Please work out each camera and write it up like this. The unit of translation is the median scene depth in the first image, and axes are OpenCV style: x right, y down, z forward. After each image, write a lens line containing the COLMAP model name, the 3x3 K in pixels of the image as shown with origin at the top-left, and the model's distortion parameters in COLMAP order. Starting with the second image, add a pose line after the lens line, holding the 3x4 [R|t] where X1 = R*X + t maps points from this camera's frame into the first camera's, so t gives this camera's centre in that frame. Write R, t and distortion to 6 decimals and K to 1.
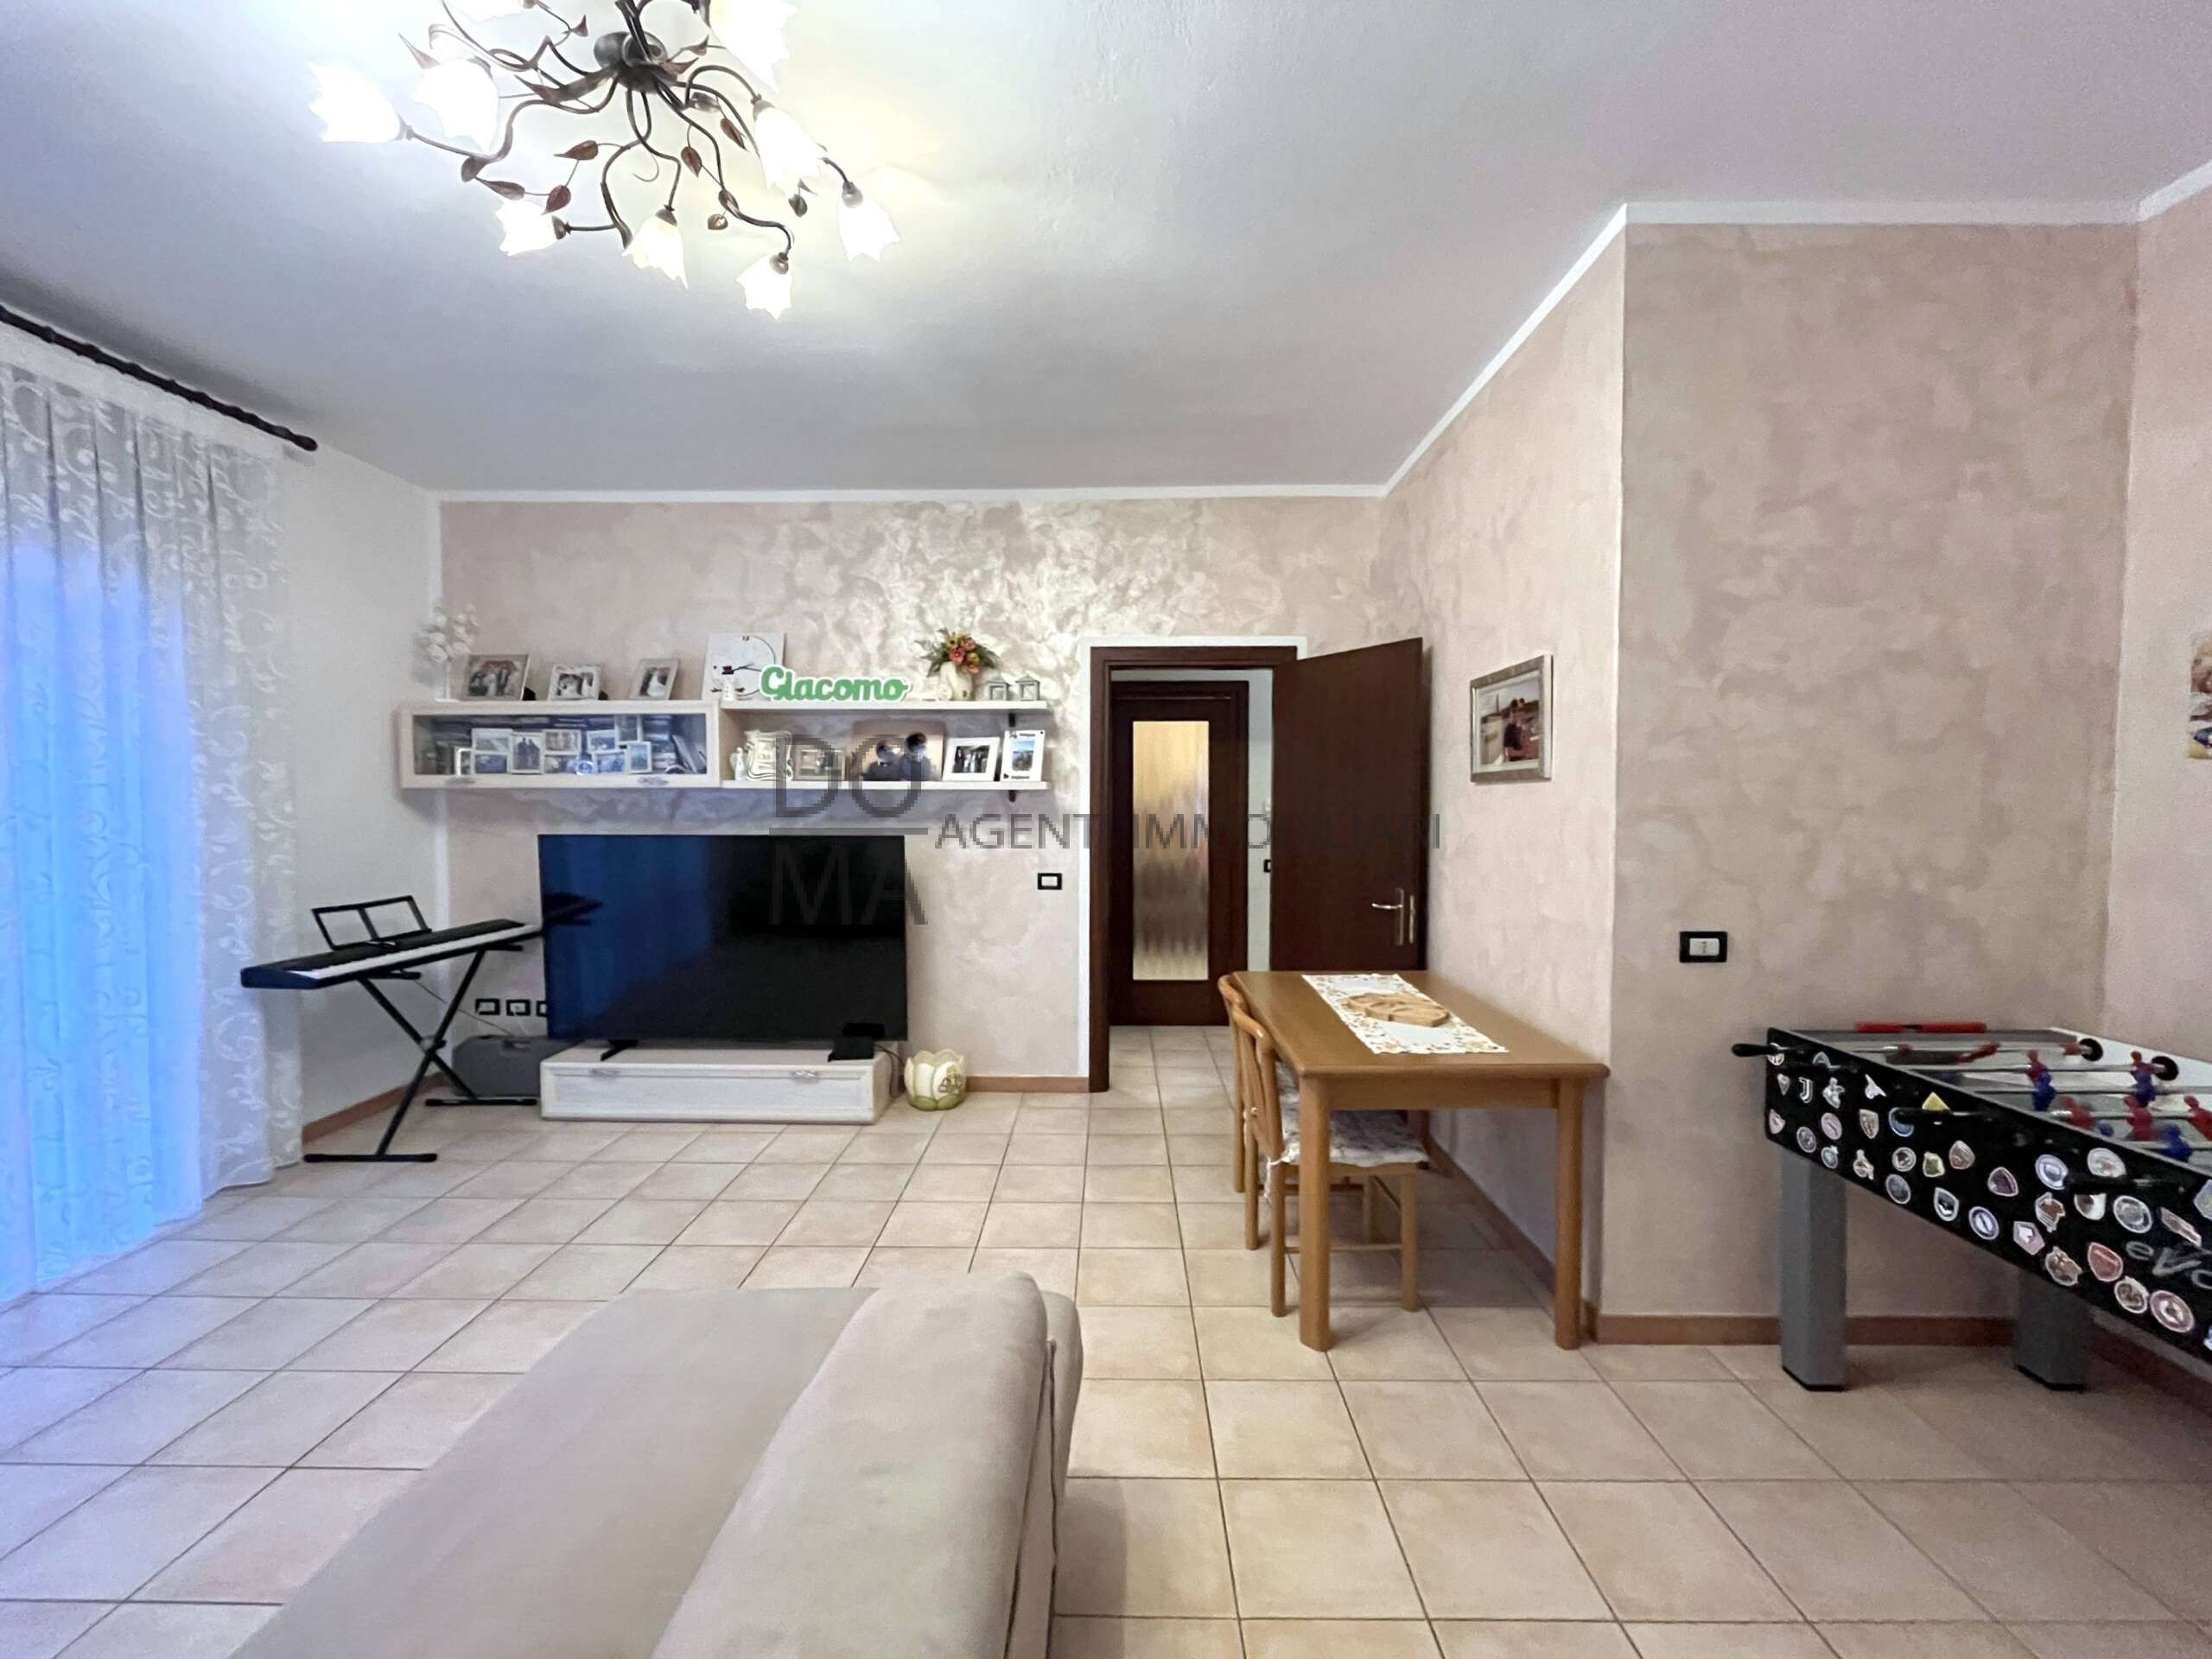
lens RADIAL K [[906.1, 0, 1128.7], [0, 906.1, 839.1], [0, 0, 1]] dist [-0.001007, -0.000665]
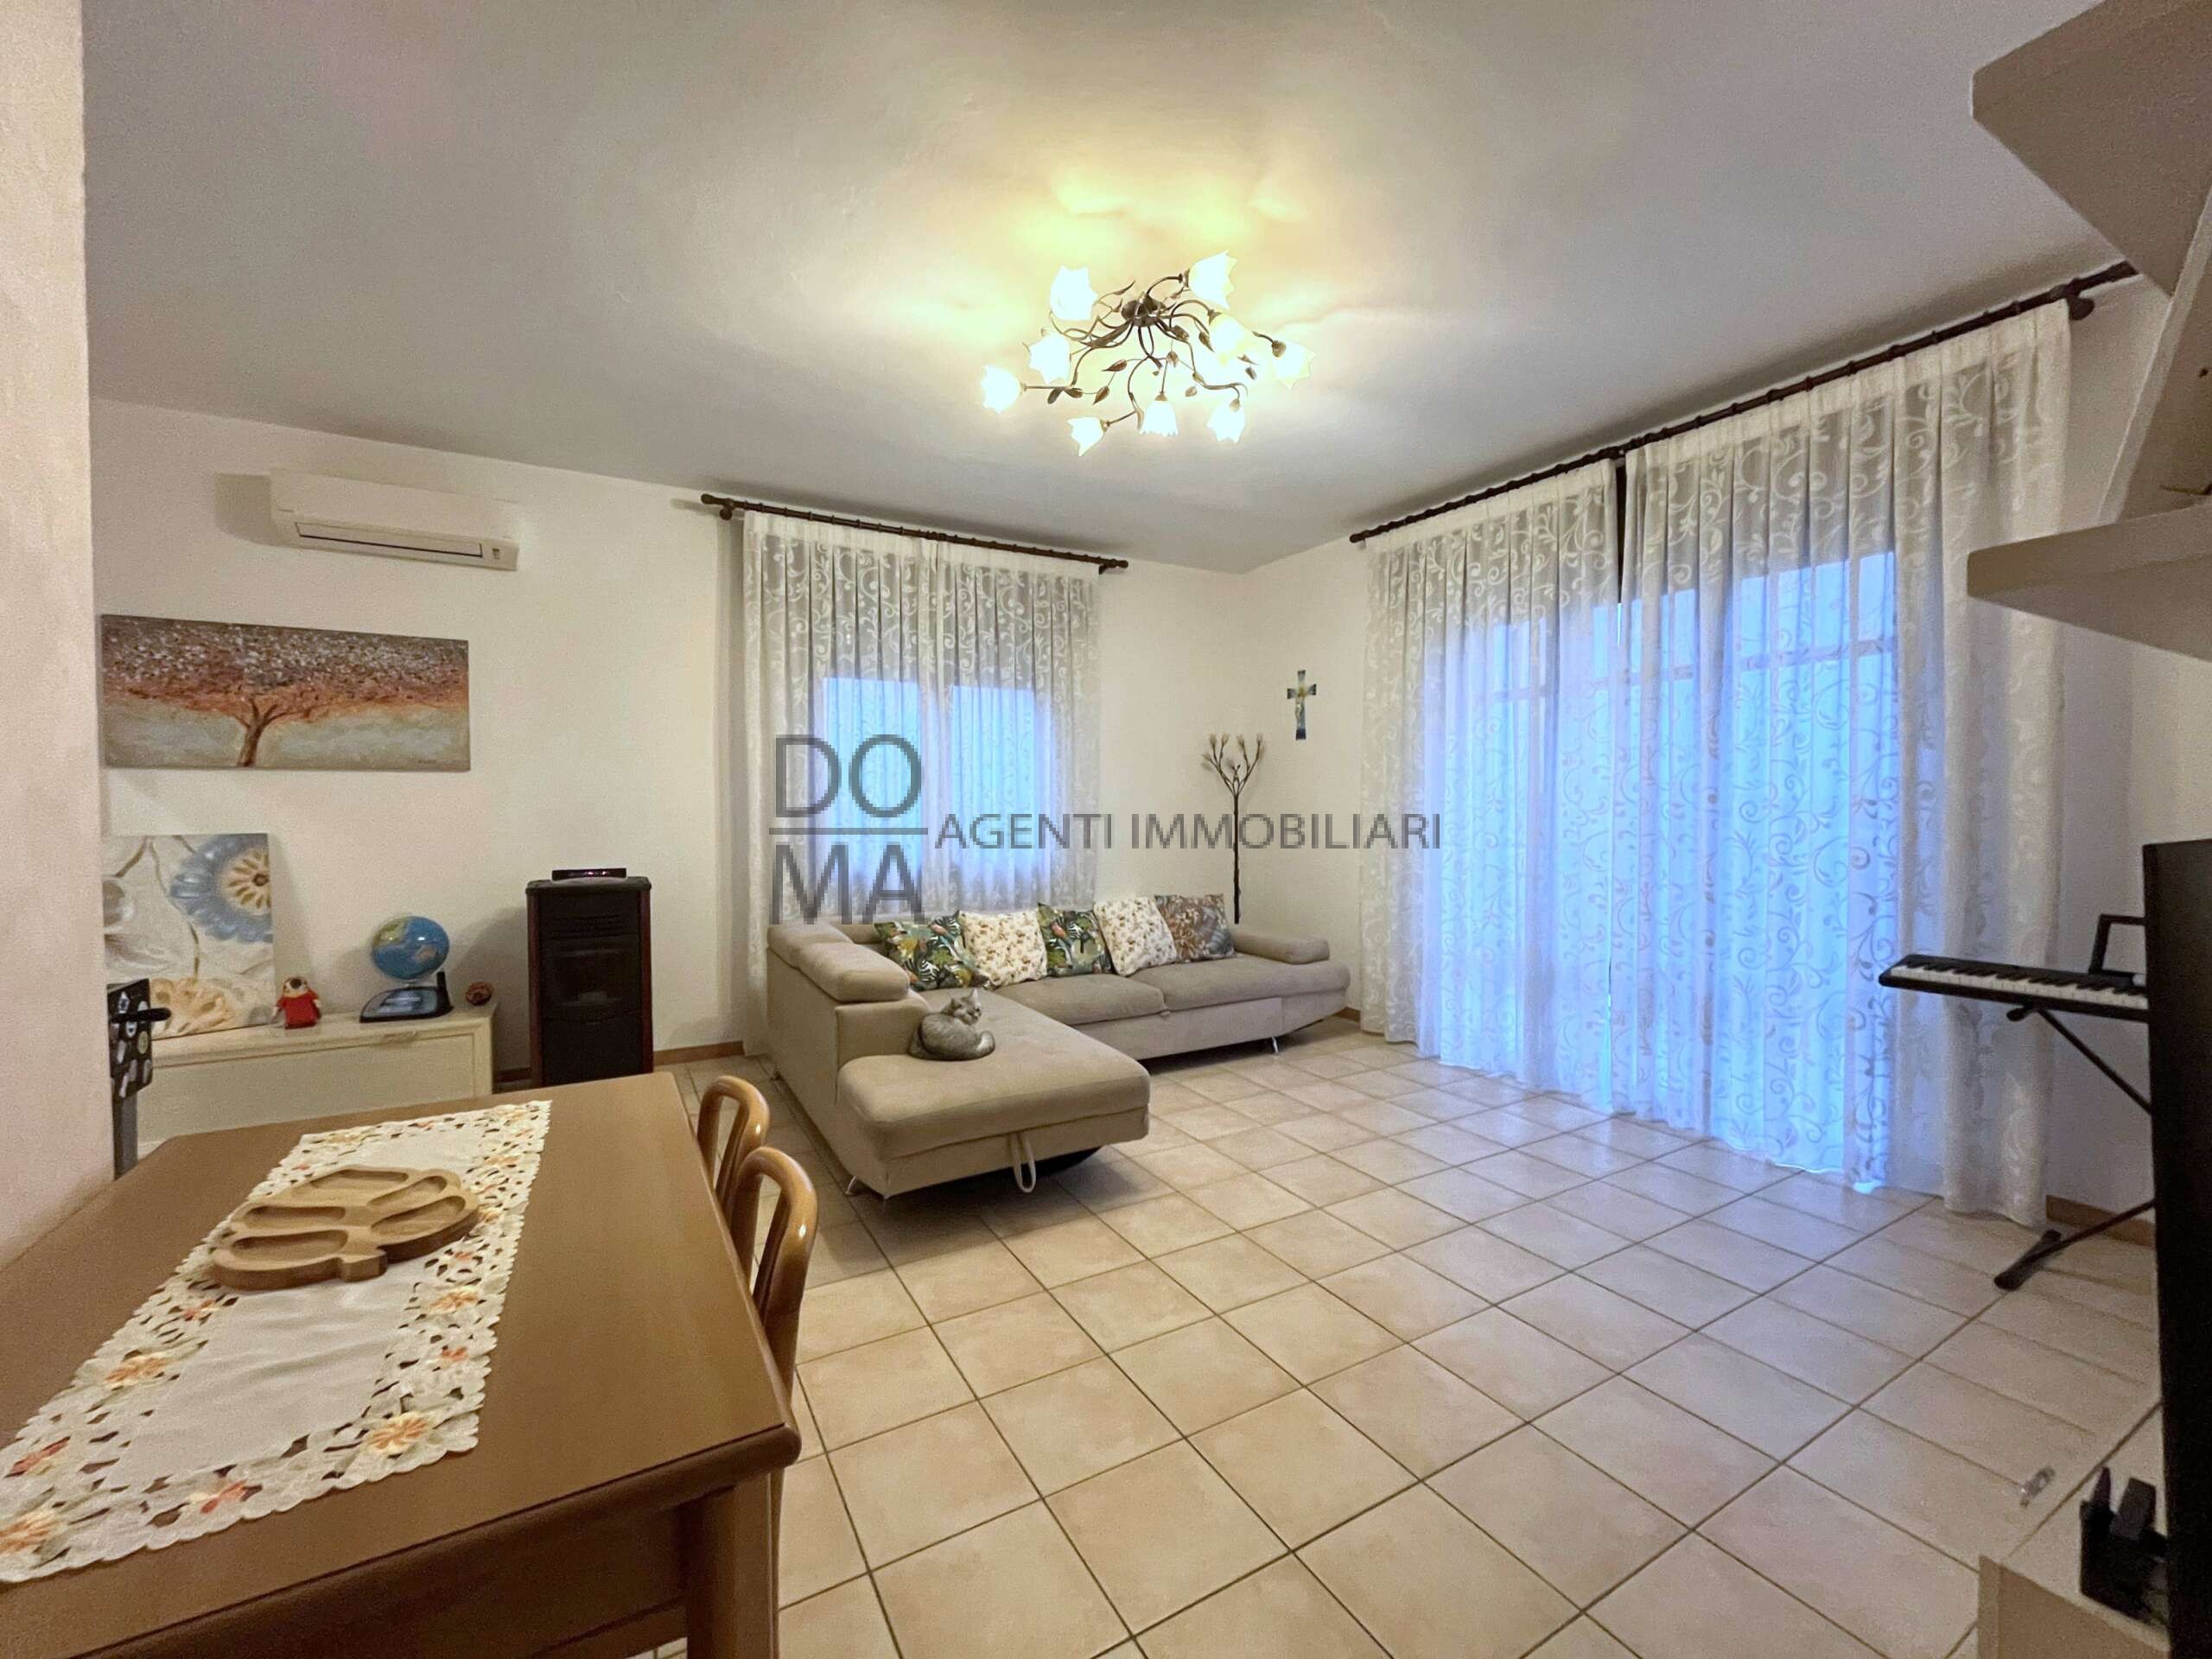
lens RADIAL K [[906.1, 0, 1089.8], [0, 906.1, 824.7], [0, 0, 1]] dist [-0.001007, -0.000665]
pose [[-0.886046, 0.012134, -0.463438, 0.265612], [-0.018051, 0.997996, 0.060640, -0.040047], [0.463245, 0.062096, -0.884052, 2.118202]]
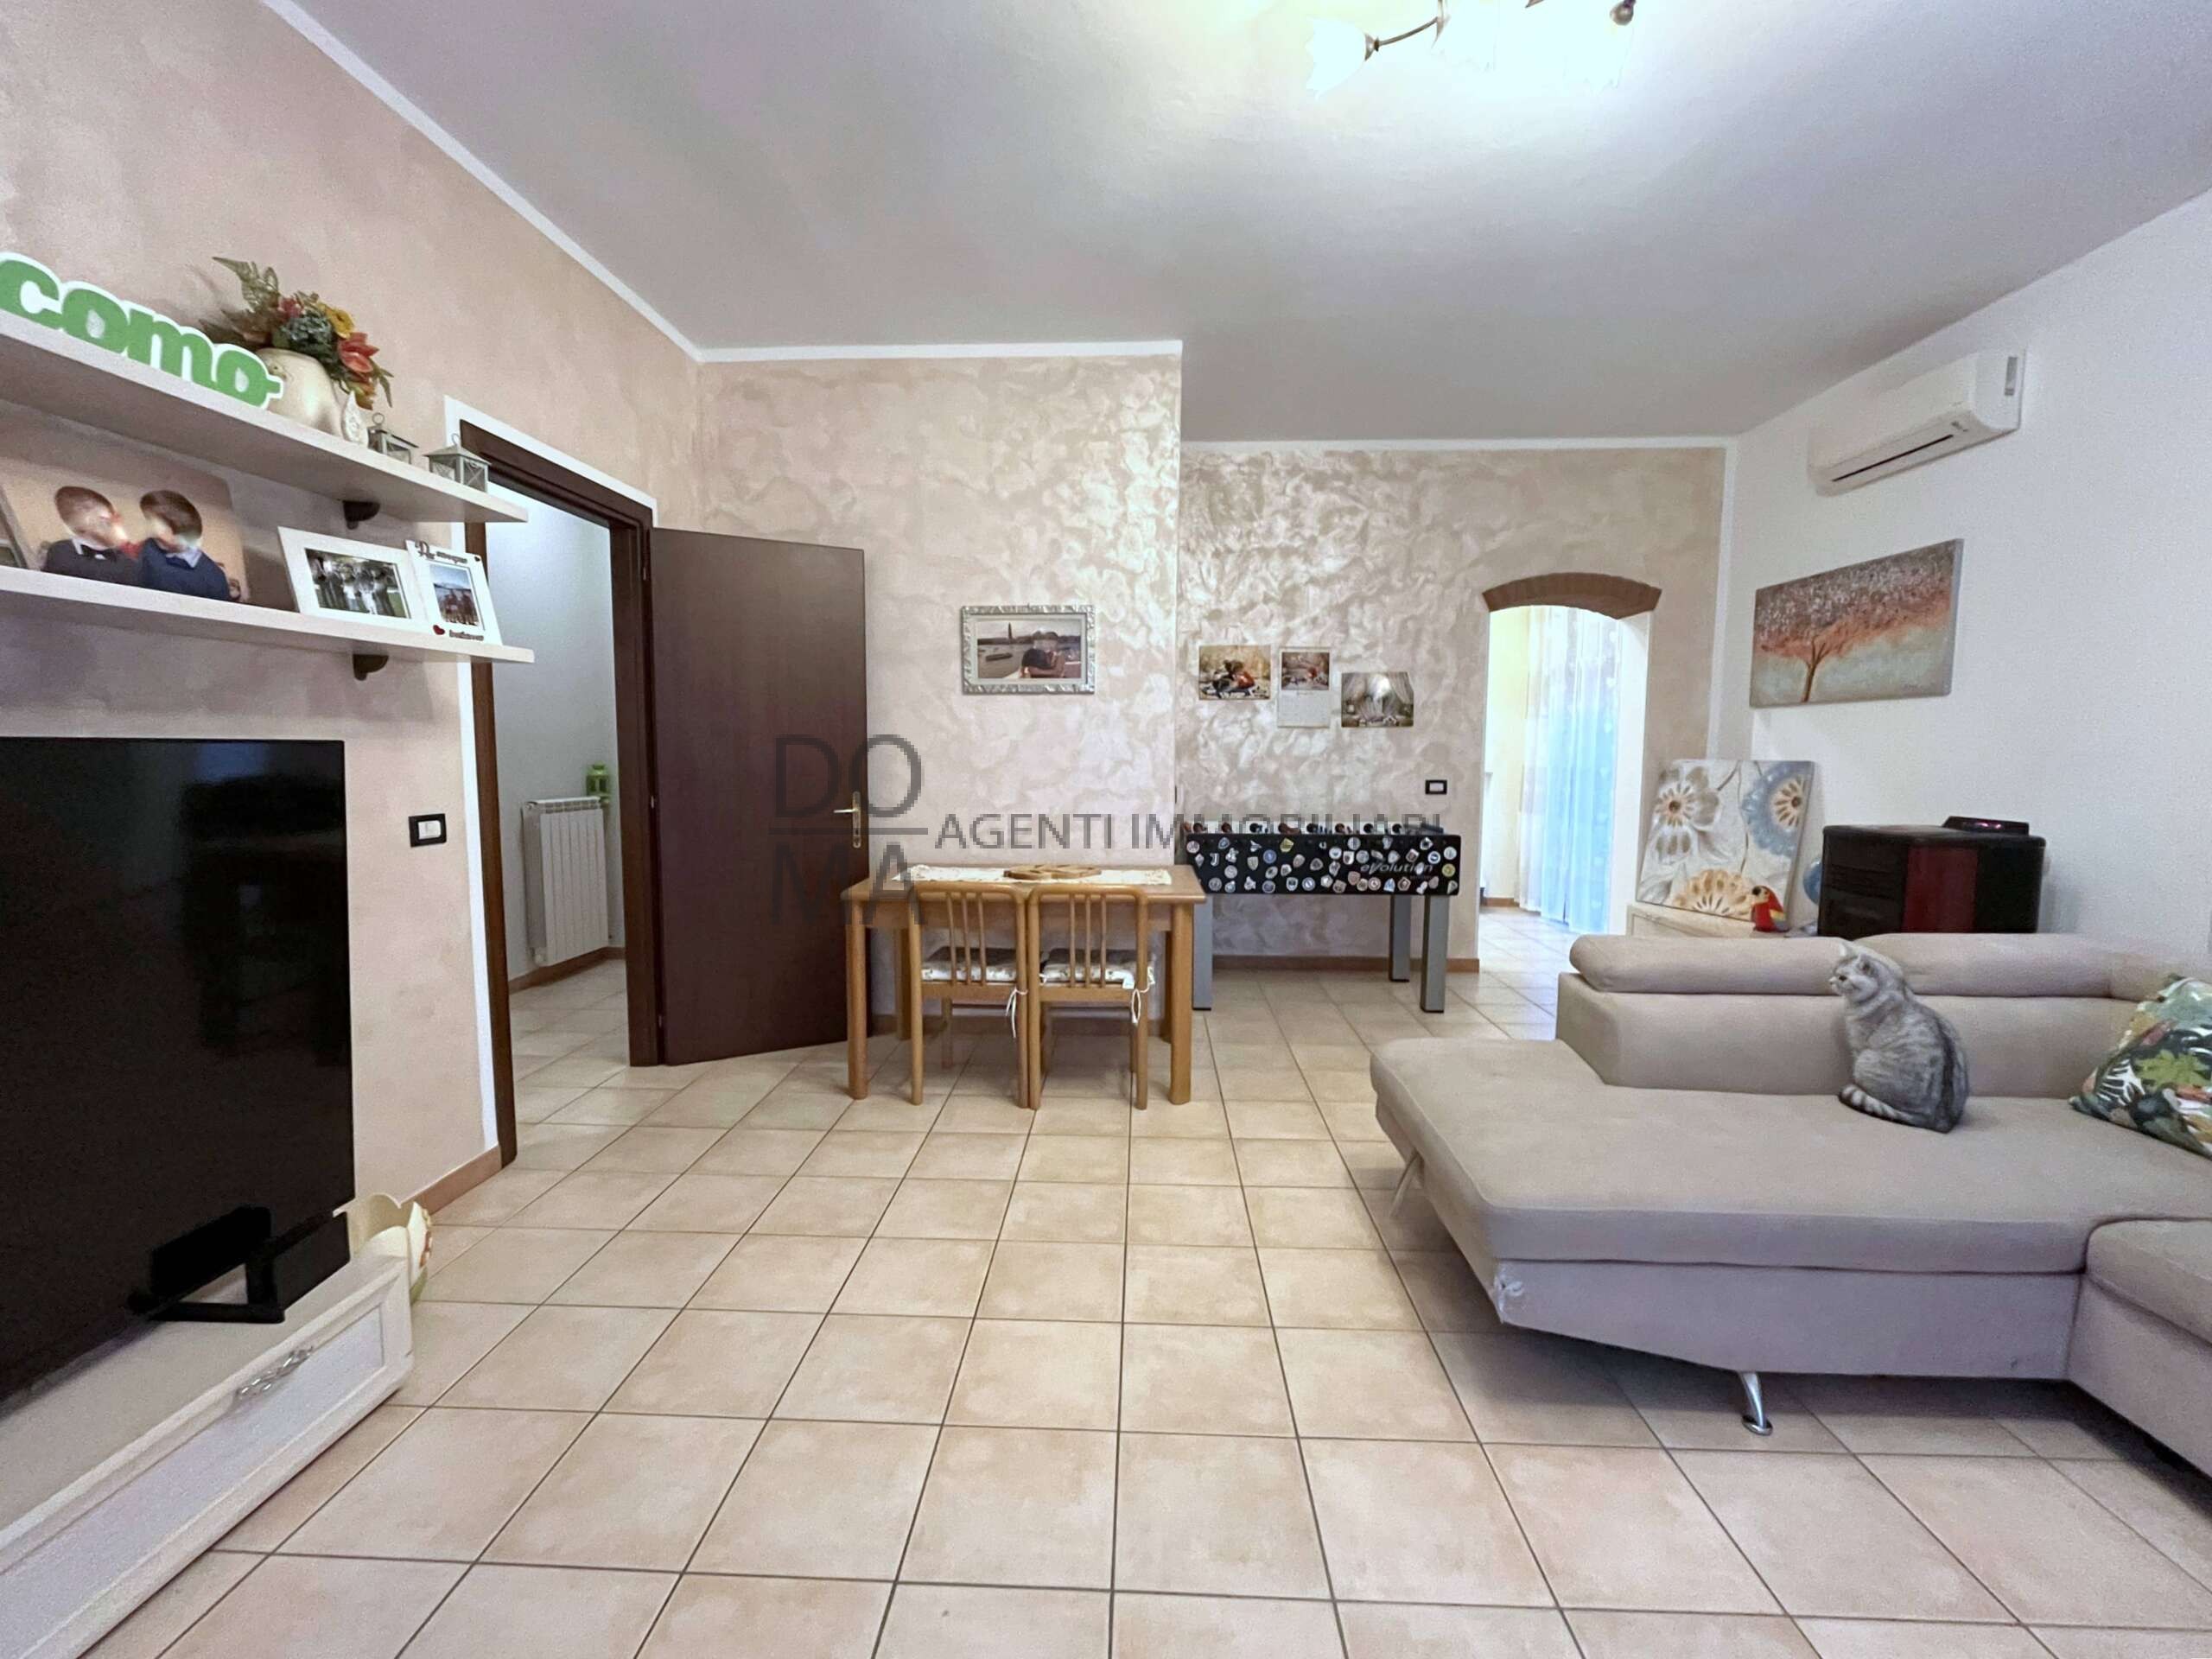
lens RADIAL K [[906.1, 0, 1103.9], [0, 906.1, 832.3], [0, 0, 1]] dist [-0.001007, -0.000665]
pose [[0.059789, -0.094973, 0.993683, -1.292975], [0.038808, 0.994932, 0.092758, 0.027265], [-0.997456, 0.033017, 0.063172, 1.176594]]
